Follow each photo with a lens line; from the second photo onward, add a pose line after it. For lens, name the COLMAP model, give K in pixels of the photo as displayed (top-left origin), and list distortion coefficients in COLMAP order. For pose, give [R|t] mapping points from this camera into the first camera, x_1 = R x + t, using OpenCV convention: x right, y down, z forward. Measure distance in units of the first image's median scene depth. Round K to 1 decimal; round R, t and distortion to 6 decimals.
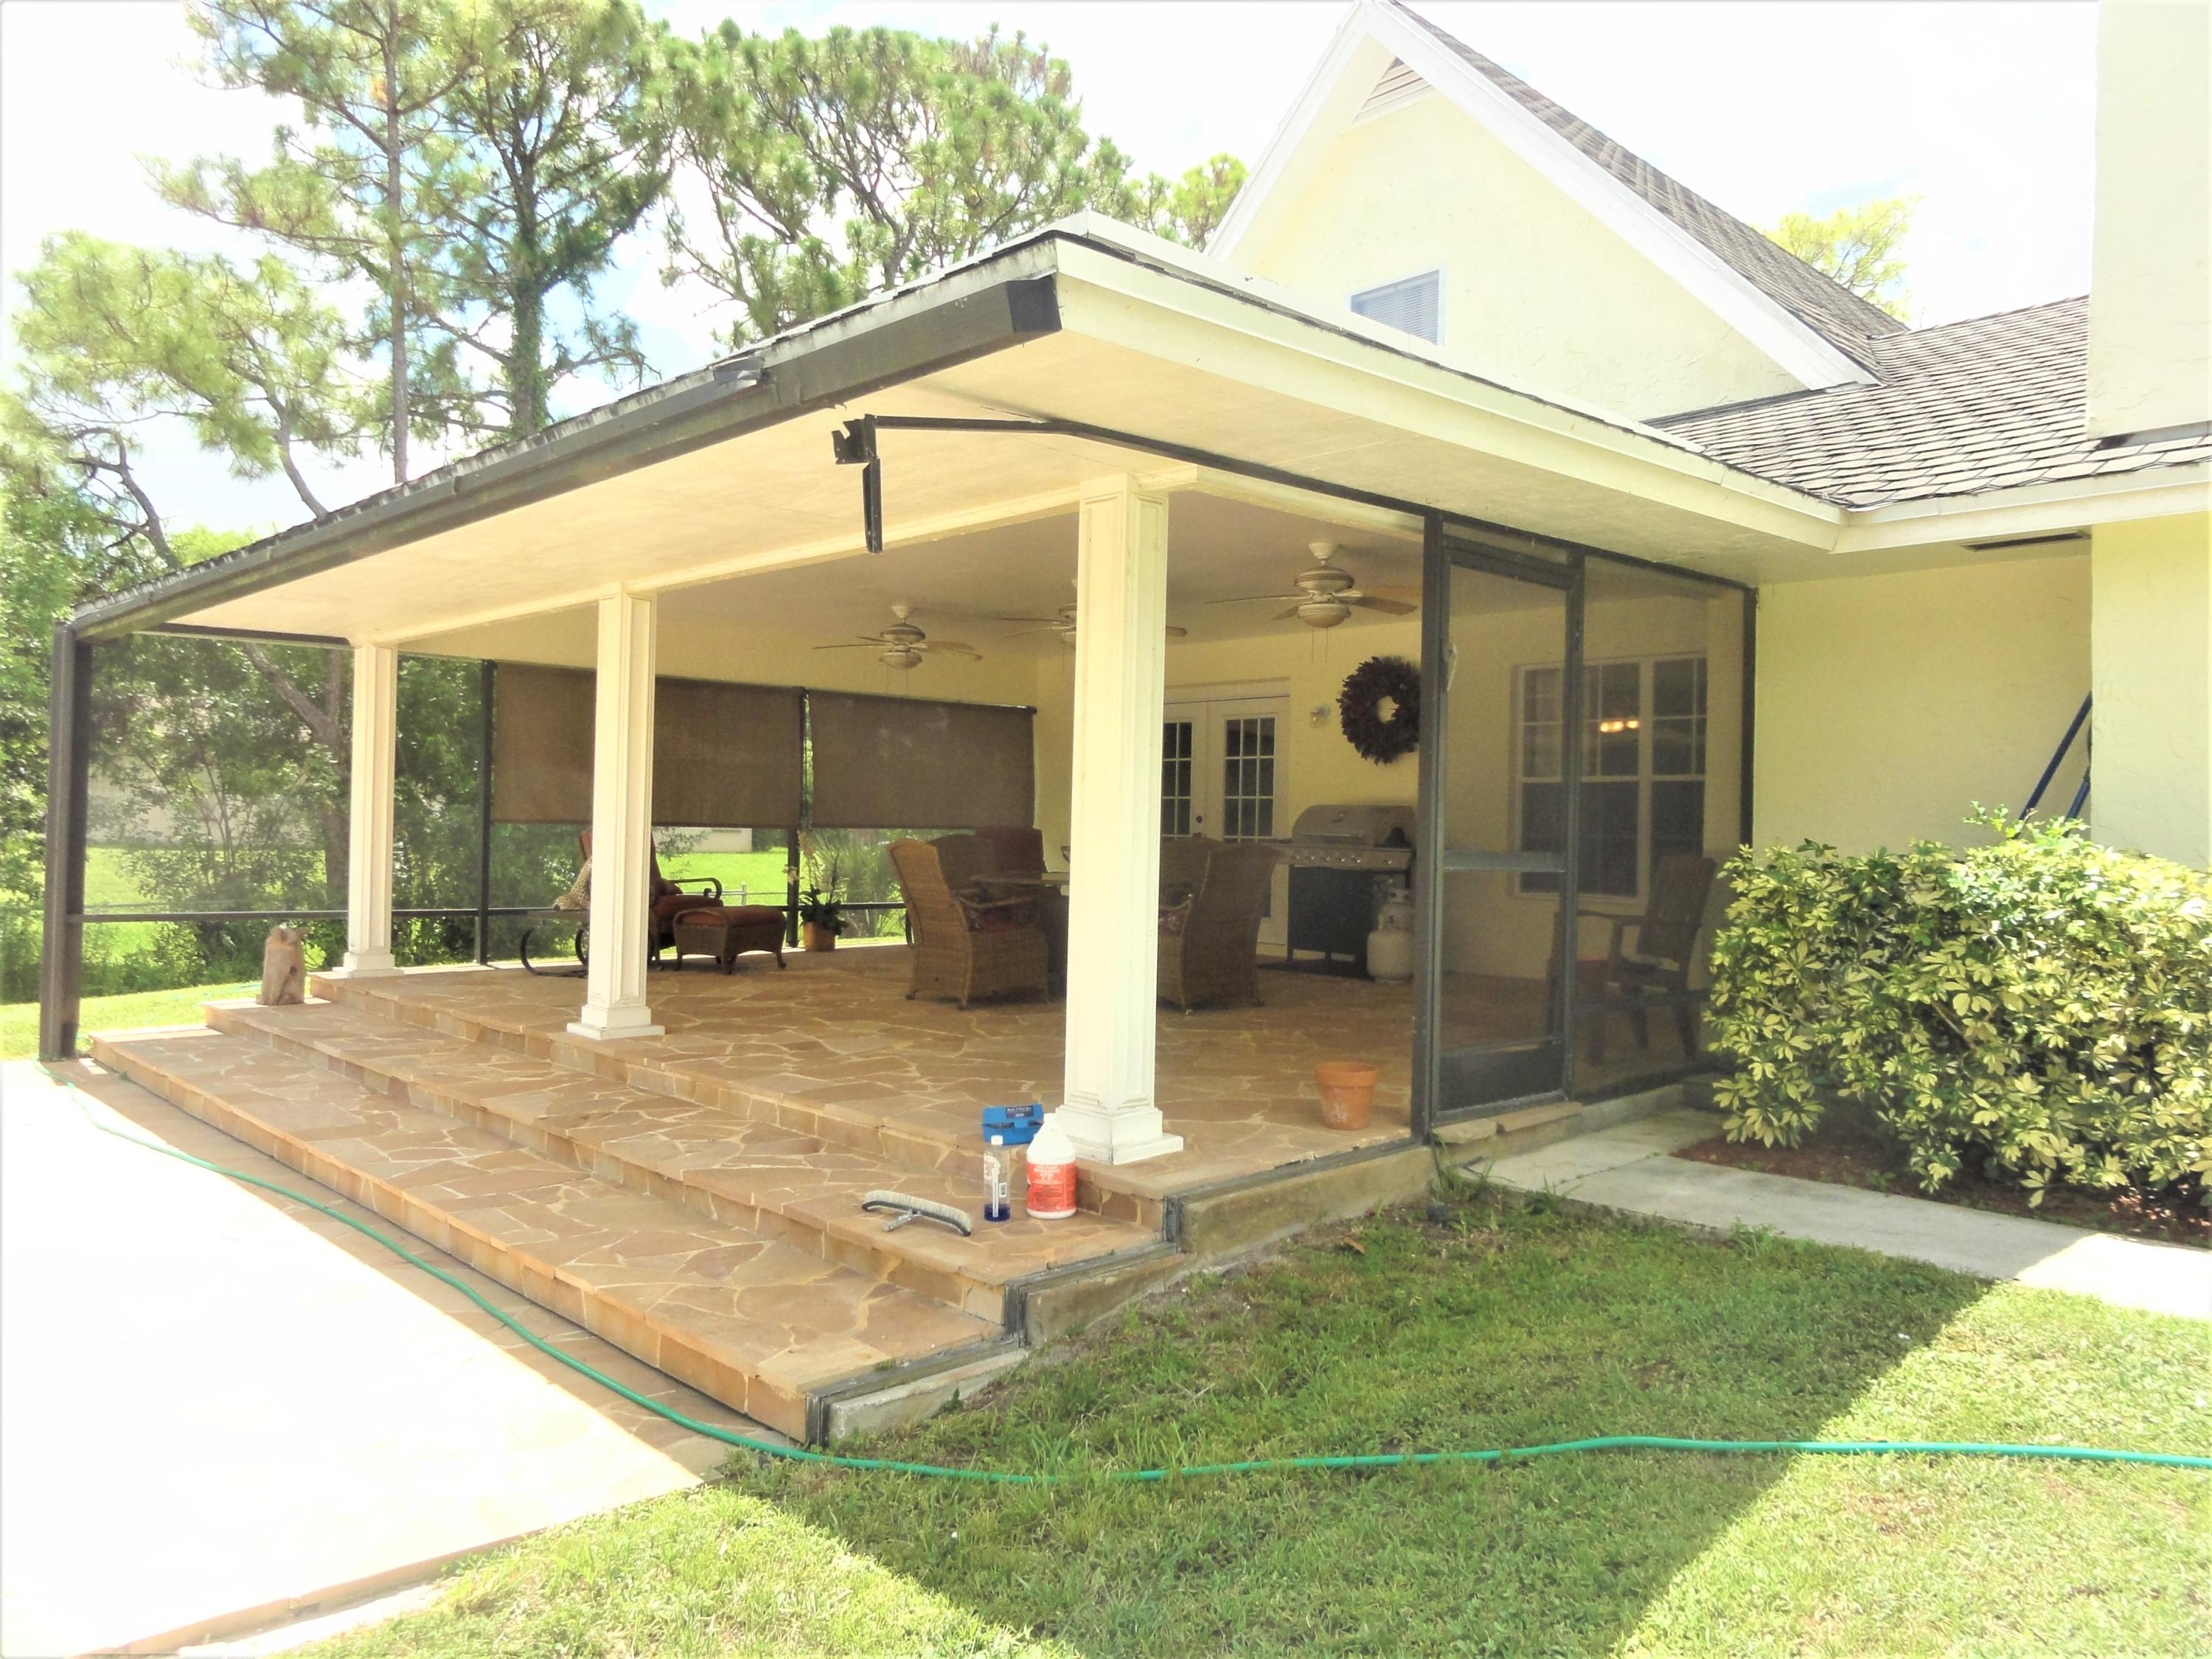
lens RADIAL K [[1560.4, 0, 1106.0], [0, 1560.4, 829.5], [0, 0, 1]] dist [0.005749, -0.002874]
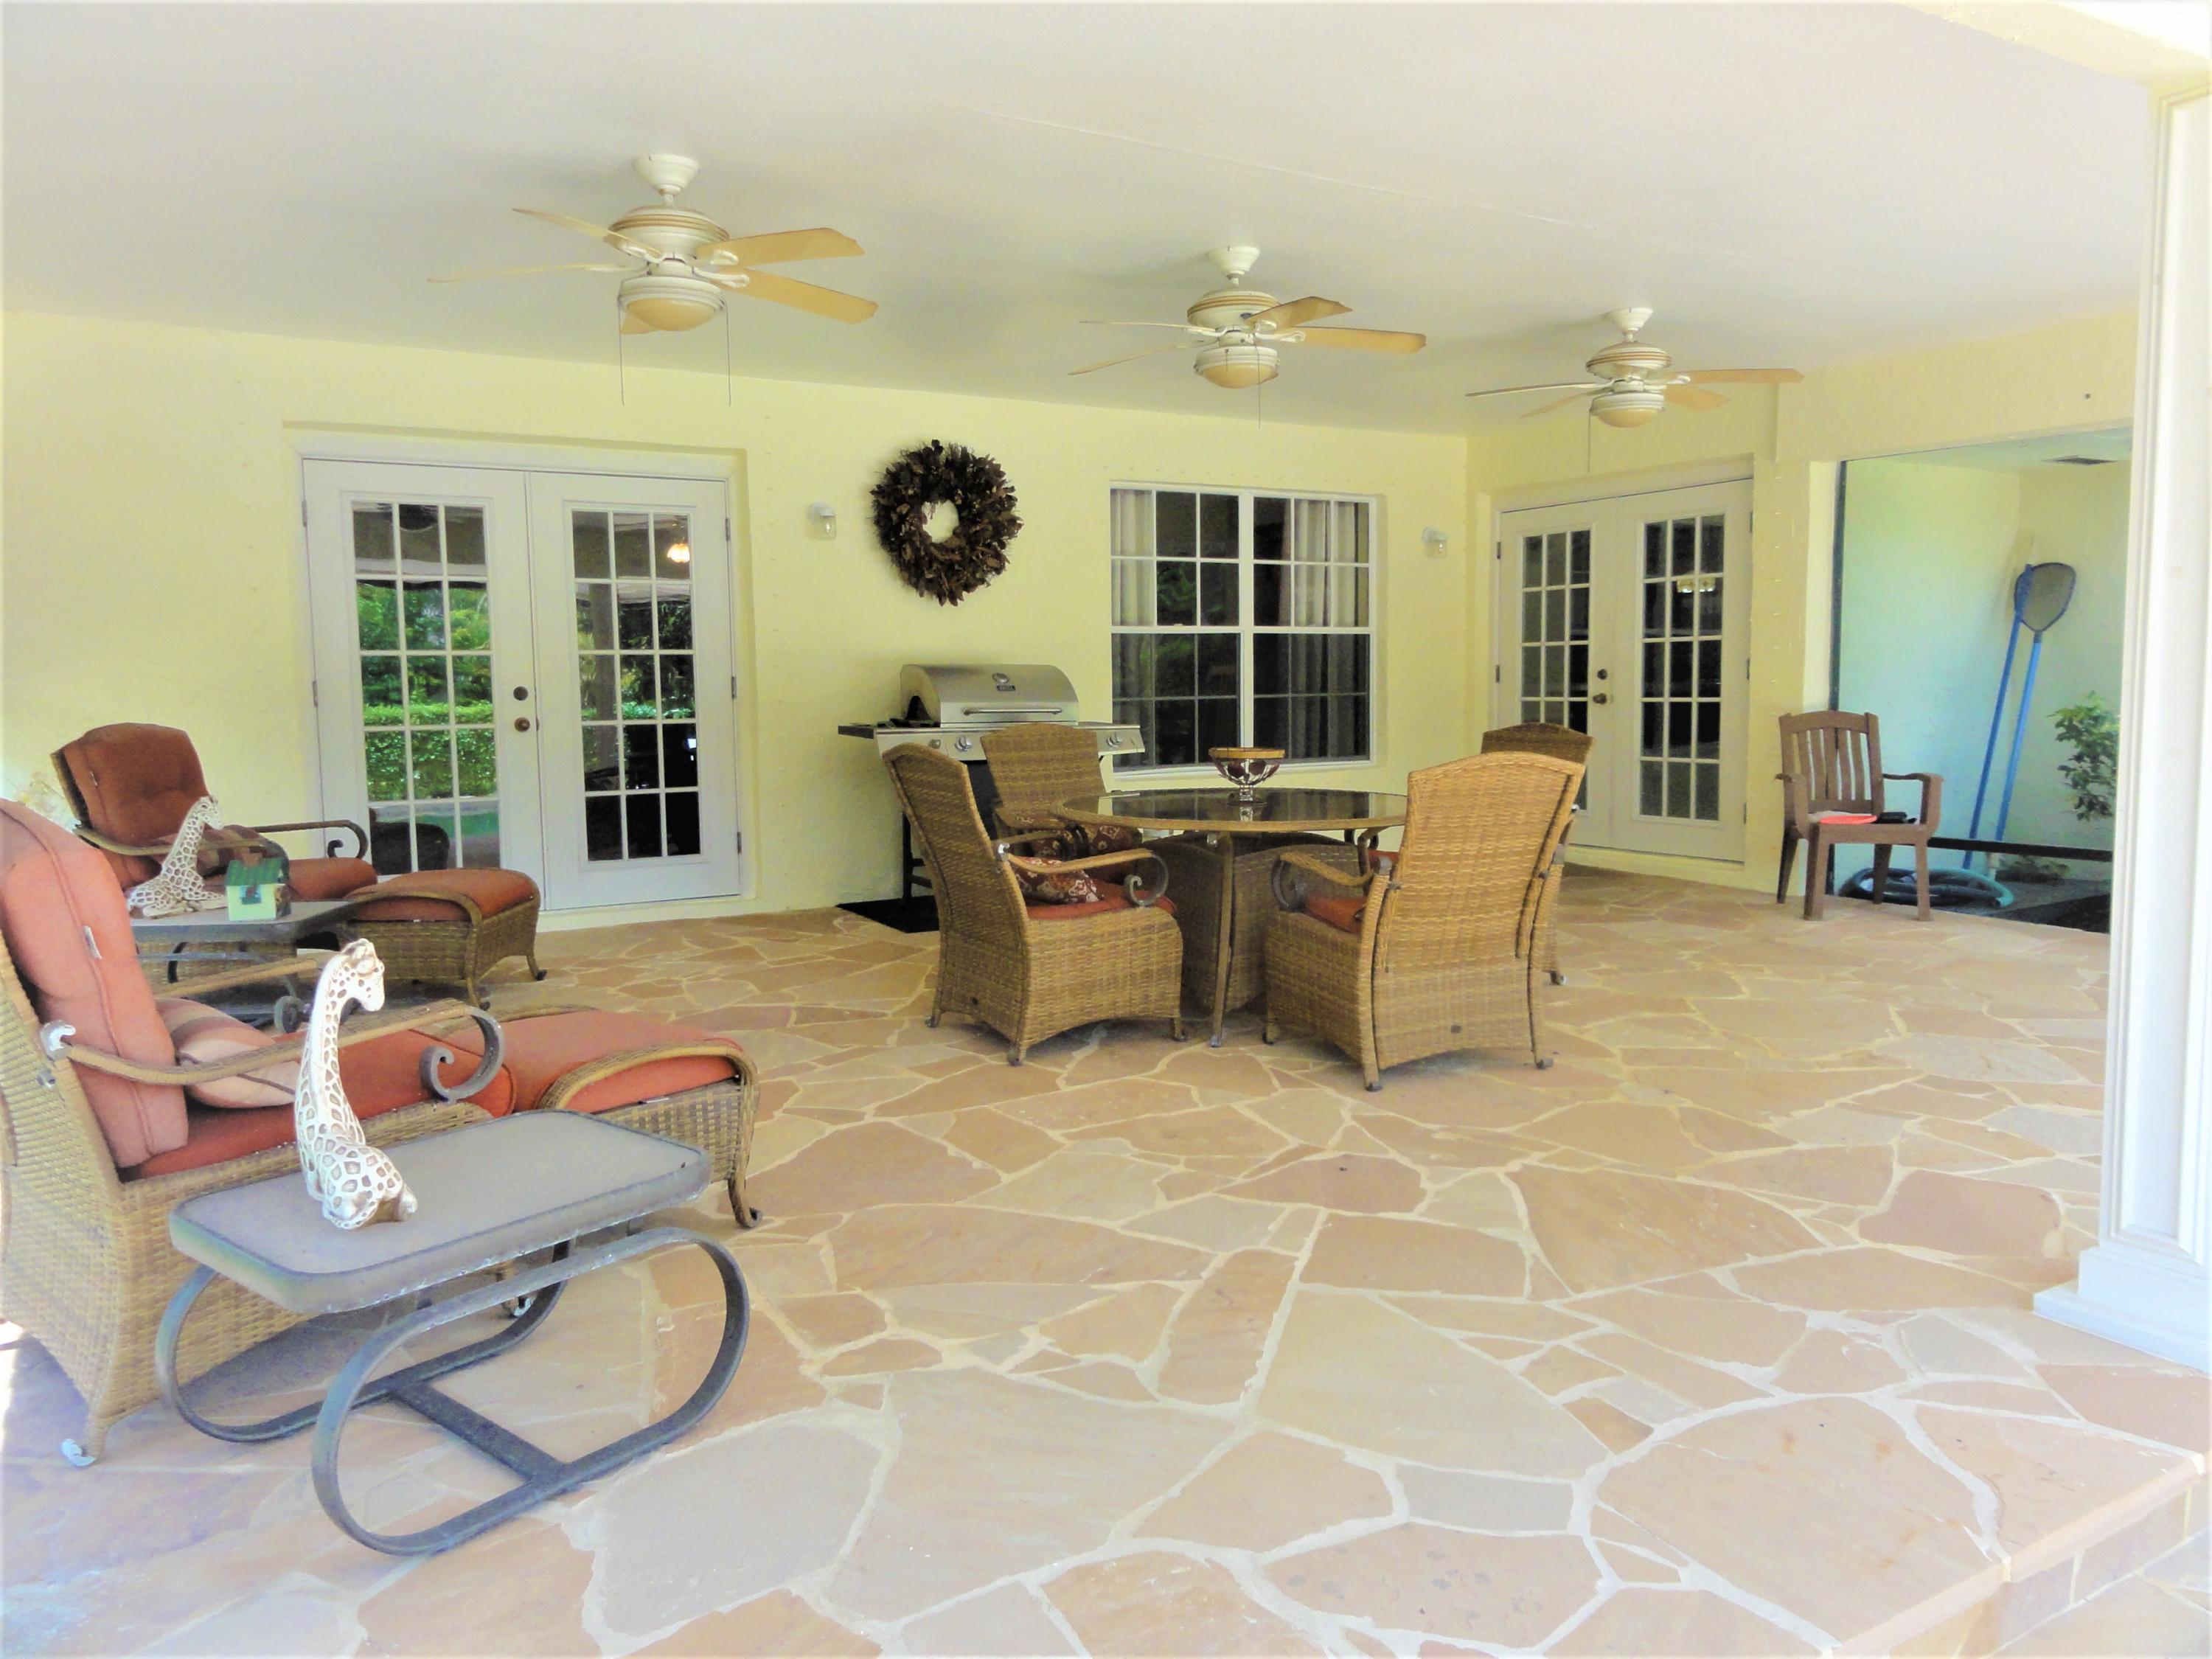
lens RADIAL K [[1543.2, 0, 1106.0], [0, 1543.2, 829.5], [0, 0, 1]] dist [0.006843, -0.001601]
pose [[0.208155, -0.116464, 0.971137, -0.478303], [0.019110, 0.993180, 0.115012, -0.020295], [-0.977909, -0.005382, 0.208961, 0.801381]]
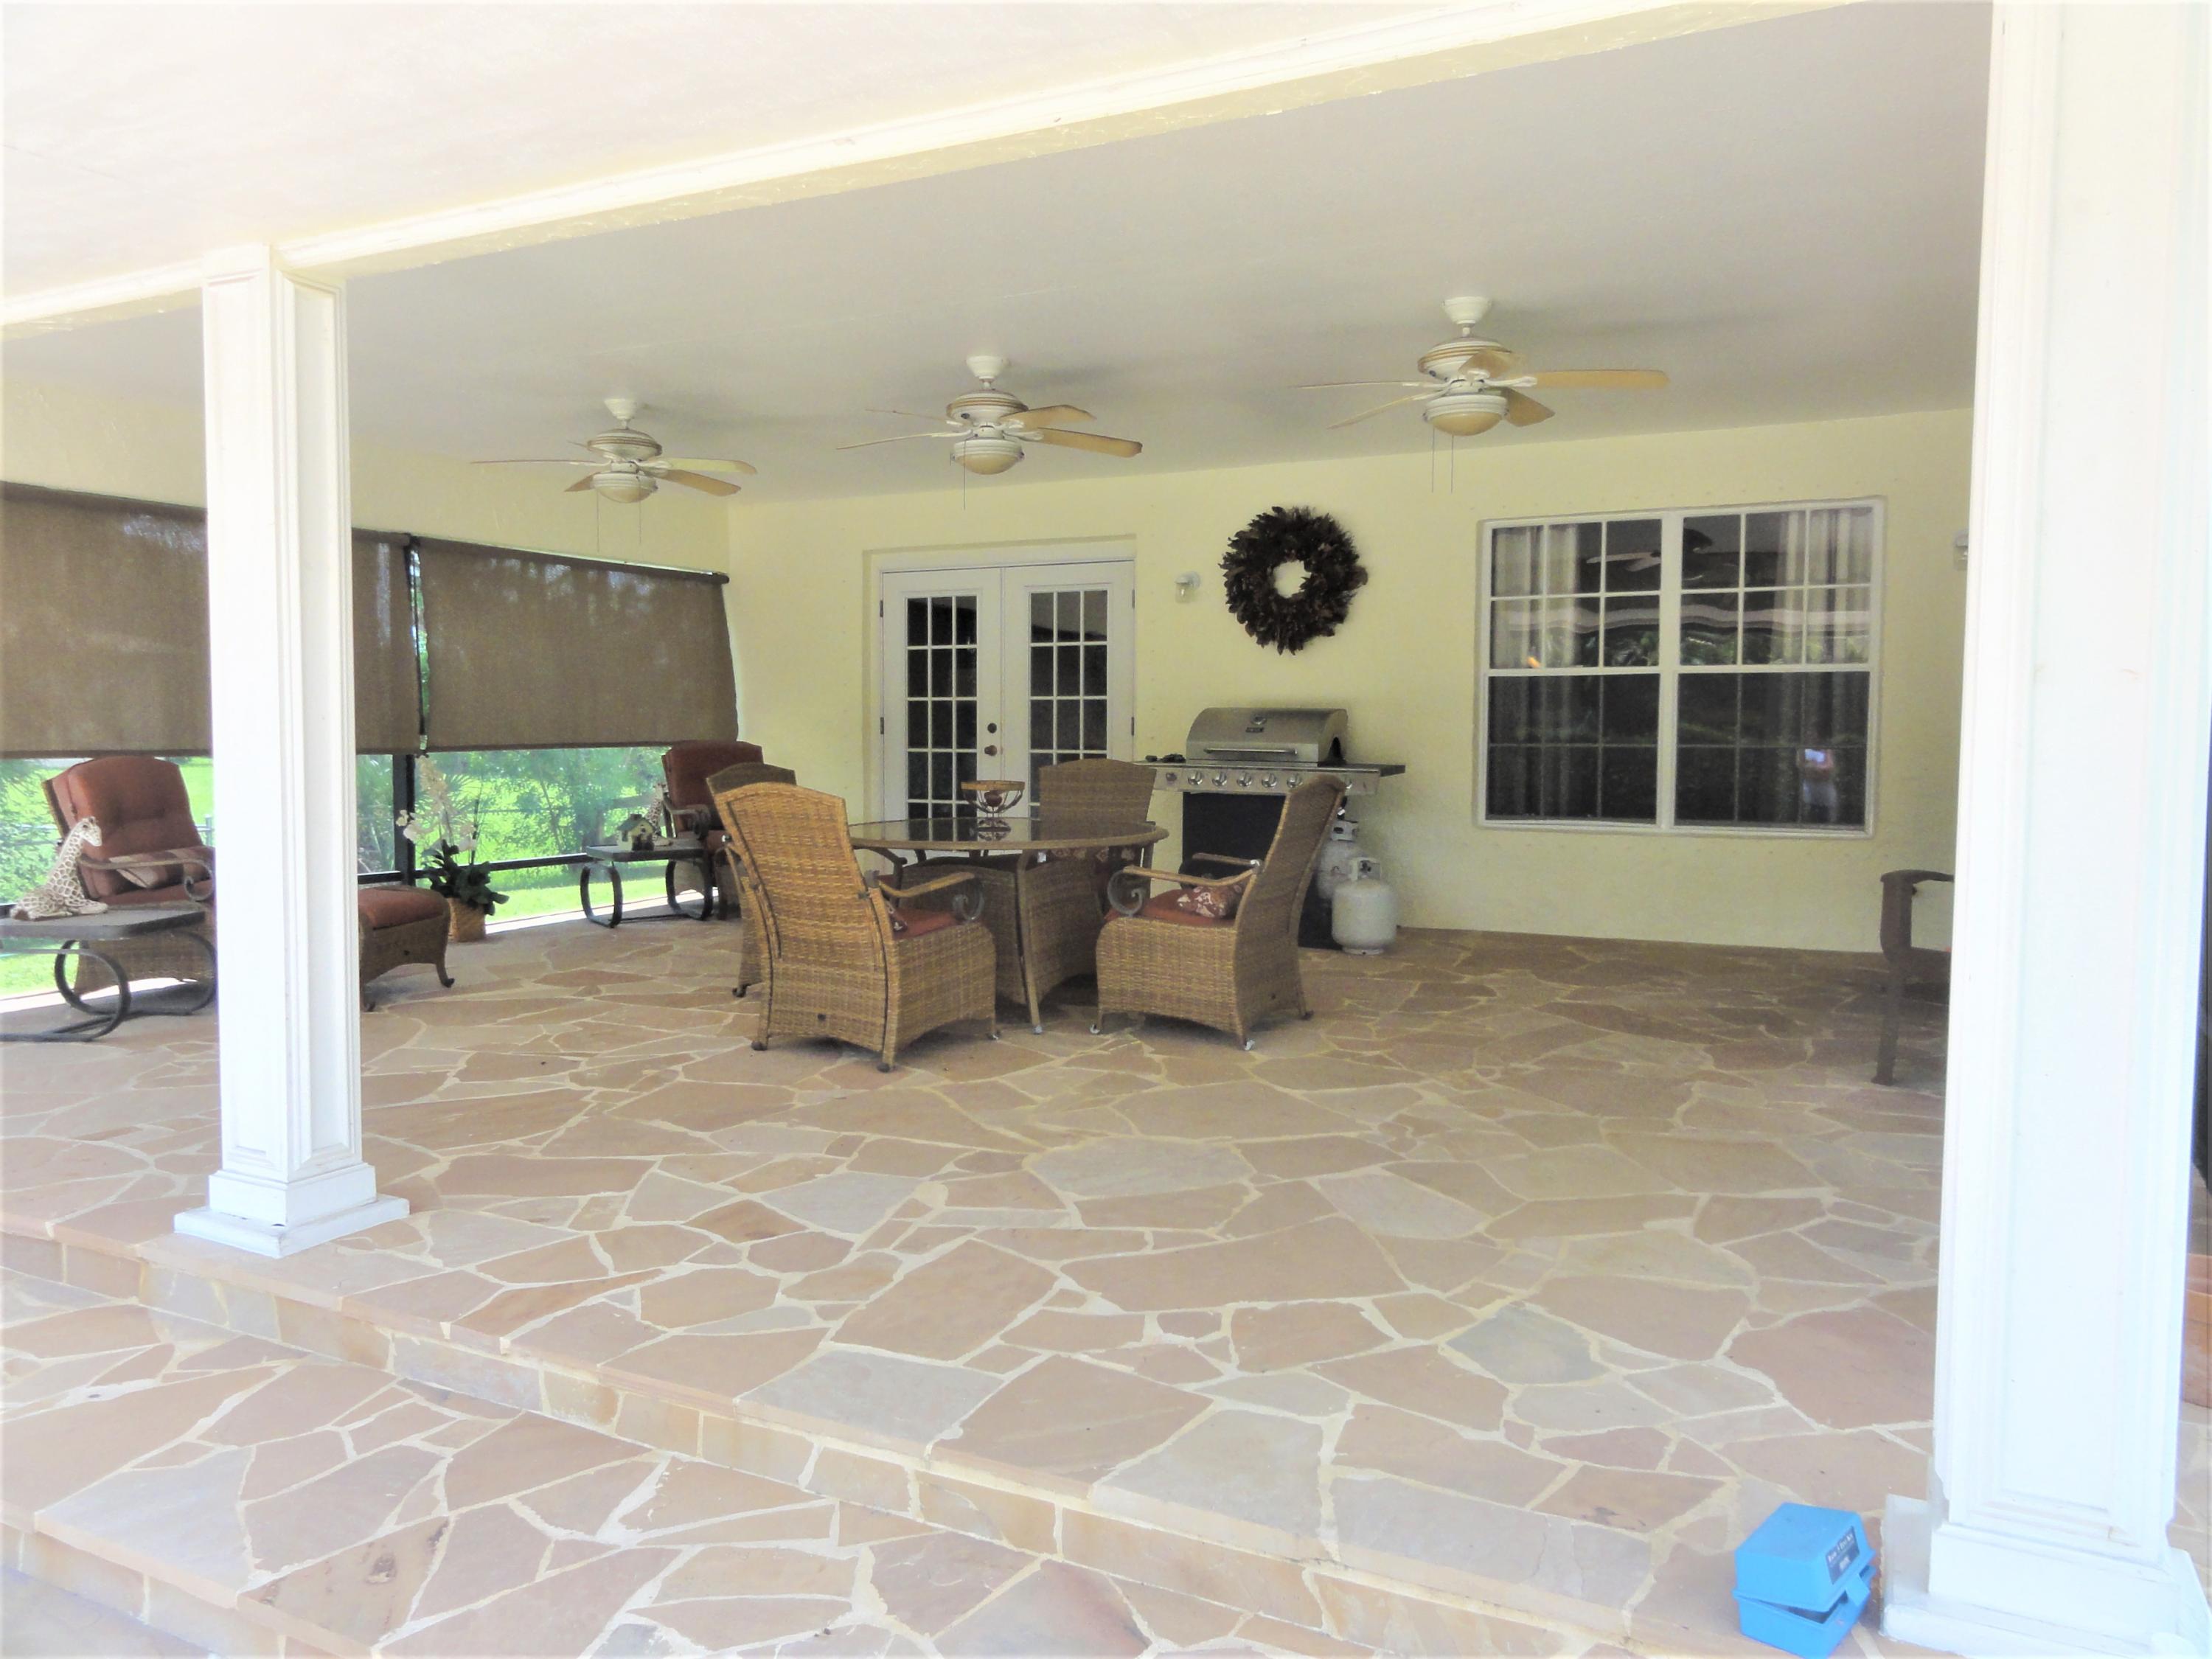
lens RADIAL K [[1560.4, 0, 1106.0], [0, 1560.4, 829.5], [0, 0, 1]] dist [0.005749, -0.002874]
pose [[0.941925, -0.039053, 0.333545, -0.159670], [0.015357, 0.997185, 0.073386, -0.013585], [-0.335472, -0.064002, 0.939873, 0.324874]]
